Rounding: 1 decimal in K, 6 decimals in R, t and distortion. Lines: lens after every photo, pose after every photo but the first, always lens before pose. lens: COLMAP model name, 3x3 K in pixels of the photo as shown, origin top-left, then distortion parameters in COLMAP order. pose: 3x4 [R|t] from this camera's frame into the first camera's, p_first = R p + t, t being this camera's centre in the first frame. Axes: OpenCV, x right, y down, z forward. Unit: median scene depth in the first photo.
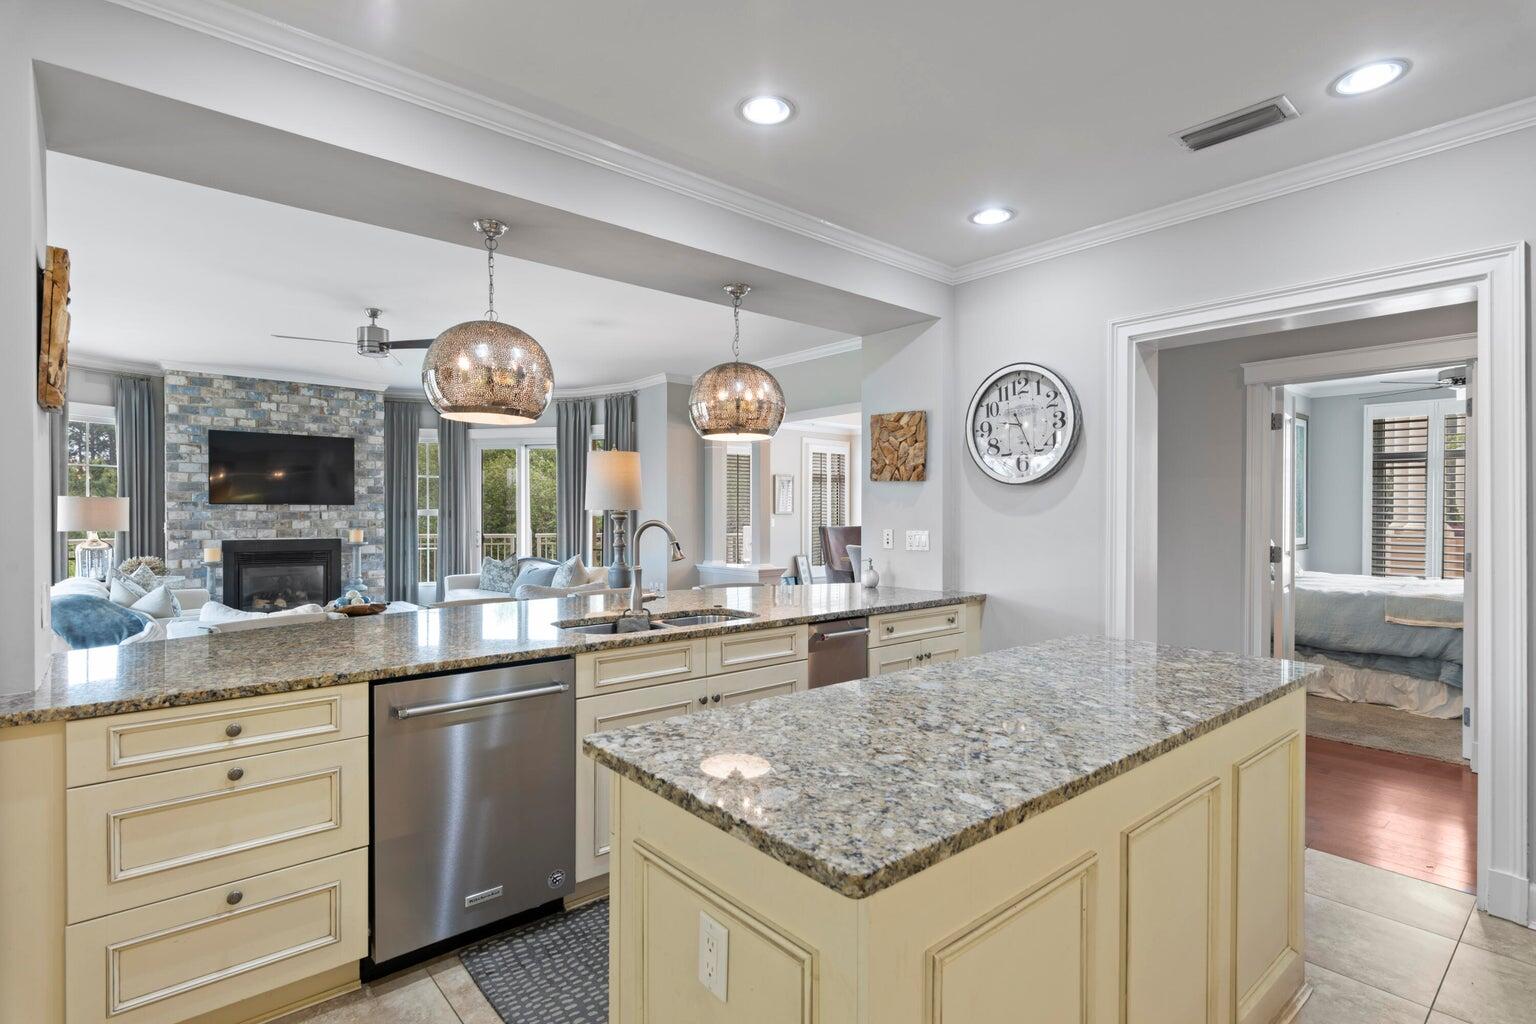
lens RADIAL K [[750.7, 0, 764.6], [0, 750.7, 515.1], [0, 0, 1]] dist [-0.000433, -0.000184]
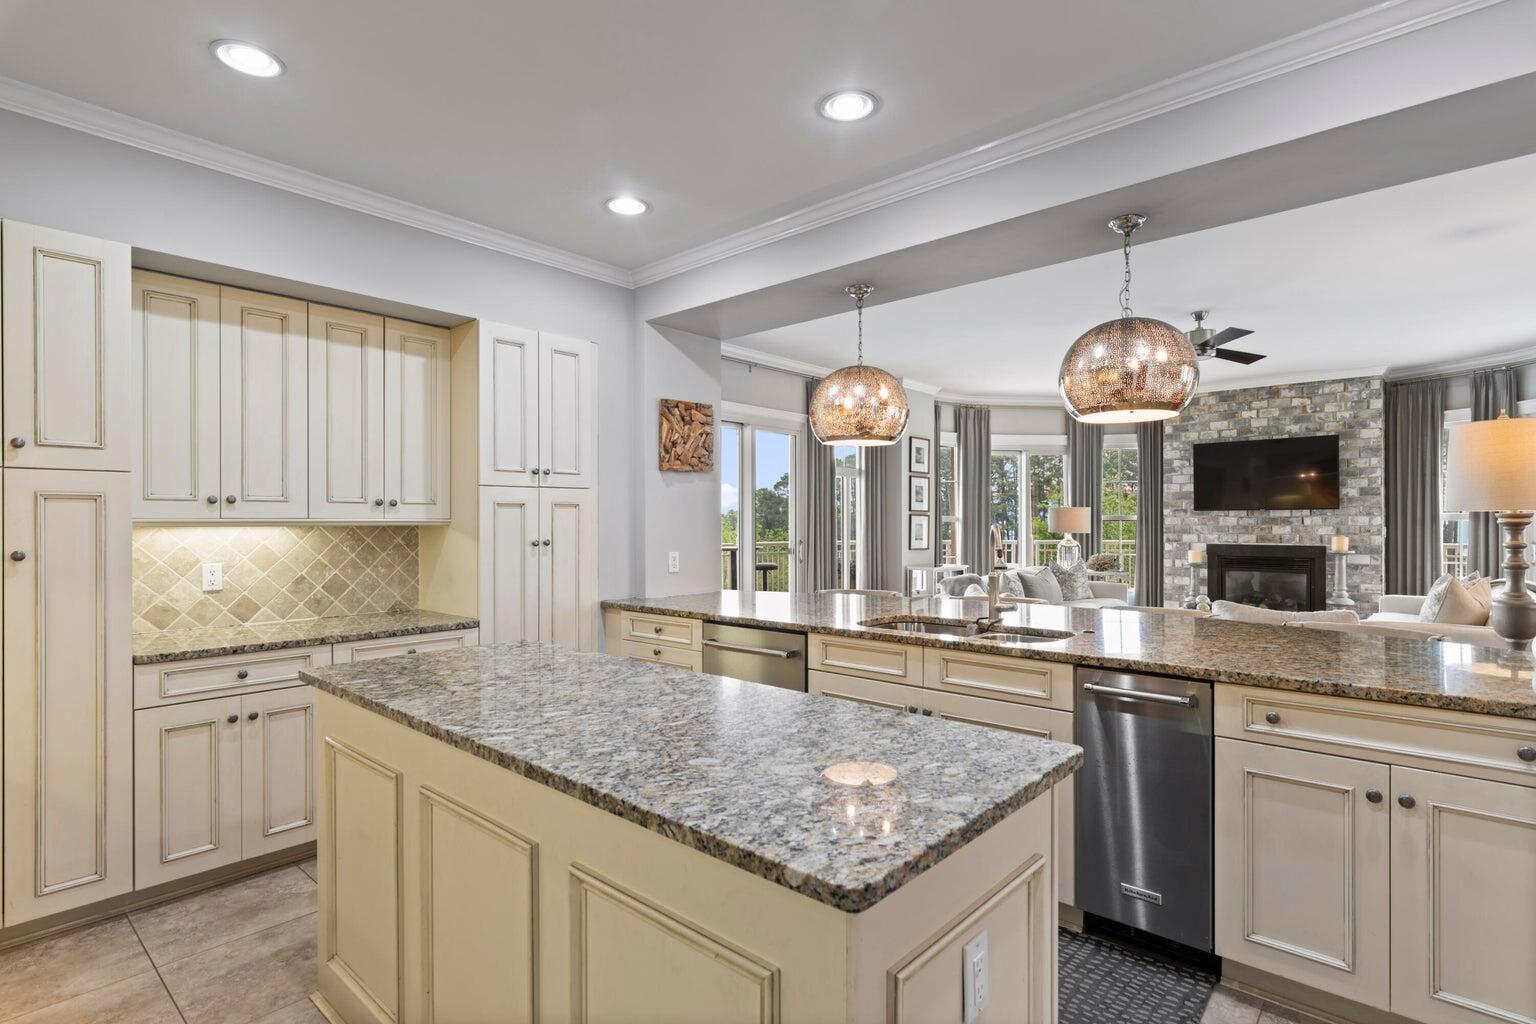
lens RADIAL K [[750.7, 0, 764.6], [0, 750.7, 515.1], [0, 0, 1]] dist [-0.000433, -0.000184]
pose [[0.128548, -0.010253, -0.991650, 0.269844], [0.002363, 0.999947, -0.010033, 0.001242], [0.991701, -0.001053, 0.128565, 0.215099]]
